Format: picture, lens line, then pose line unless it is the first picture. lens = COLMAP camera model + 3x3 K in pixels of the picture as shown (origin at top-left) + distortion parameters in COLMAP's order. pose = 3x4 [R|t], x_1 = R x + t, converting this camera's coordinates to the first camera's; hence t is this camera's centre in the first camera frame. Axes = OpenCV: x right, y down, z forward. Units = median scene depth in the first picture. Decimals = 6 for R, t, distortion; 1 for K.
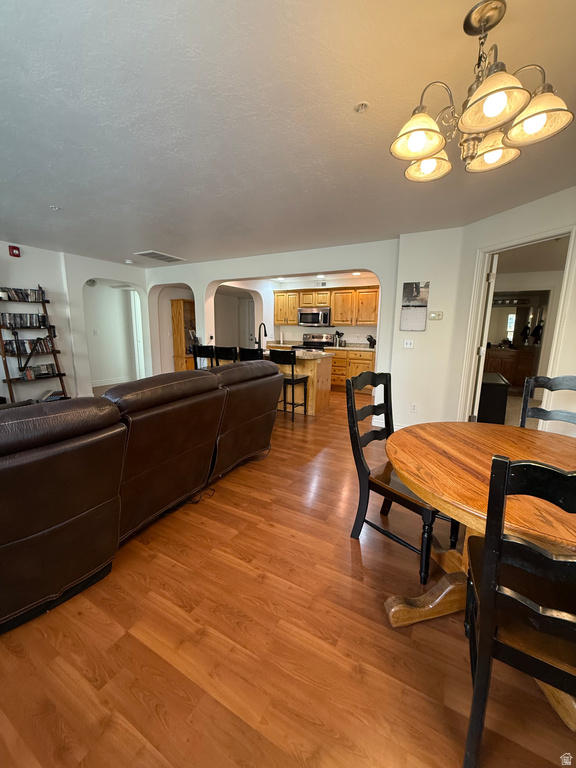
lens RADIAL K [[305.9, 0, 285.3], [0, 305.9, 381.6], [0, 0, 1]] dist [-0.000327, 0.000625]
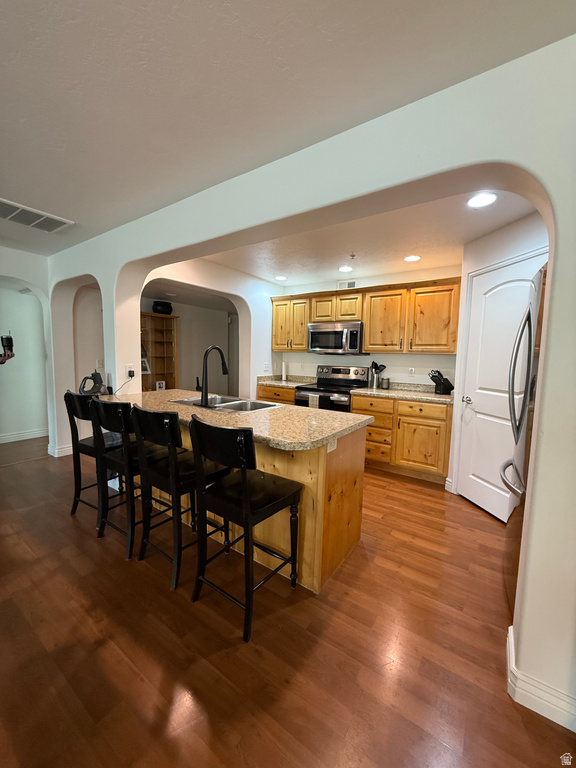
lens RADIAL K [[305.9, 0, 288.6], [0, 305.9, 383.6], [0, 0, 1]] dist [-0.000327, 0.000625]
pose [[0.995993, 0.014914, -0.088180, 0.059662], [-0.021806, 0.996736, -0.077725, -0.075828], [0.086733, 0.079337, 0.993067, 0.413691]]
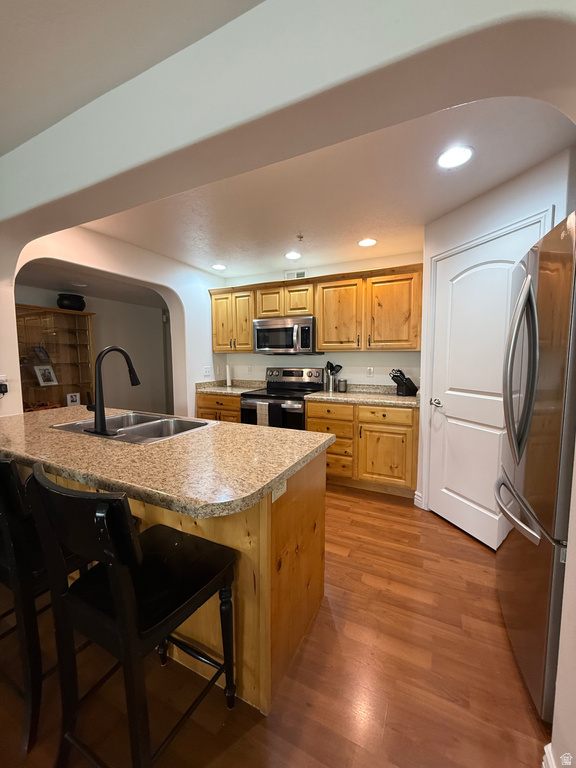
lens RADIAL K [[305.9, 0, 287.6], [0, 305.9, 383.1], [0, 0, 1]] dist [-0.000327, 0.000625]
pose [[0.998174, -0.024506, 0.055209, 0.070382], [0.029086, 0.996062, -0.083754, -0.089382], [-0.052939, 0.085207, 0.994956, 0.497147]]
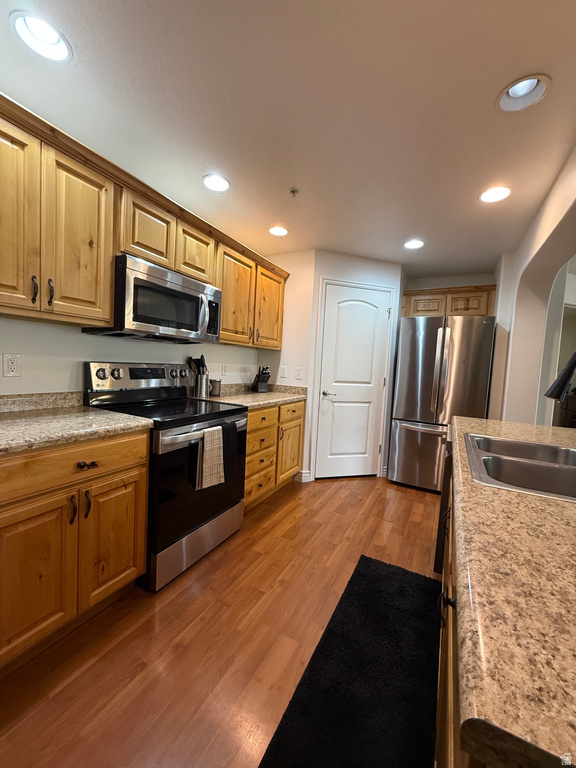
lens RADIAL K [[305.9, 0, 285.1], [0, 305.9, 385.1], [0, 0, 1]] dist [-0.000327, 0.000625]
pose [[-0.018849, -0.082427, 0.996419, -0.201974], [0.122571, 0.988888, 0.084123, -0.150684], [-0.992281, 0.123717, -0.008537, 0.915542]]
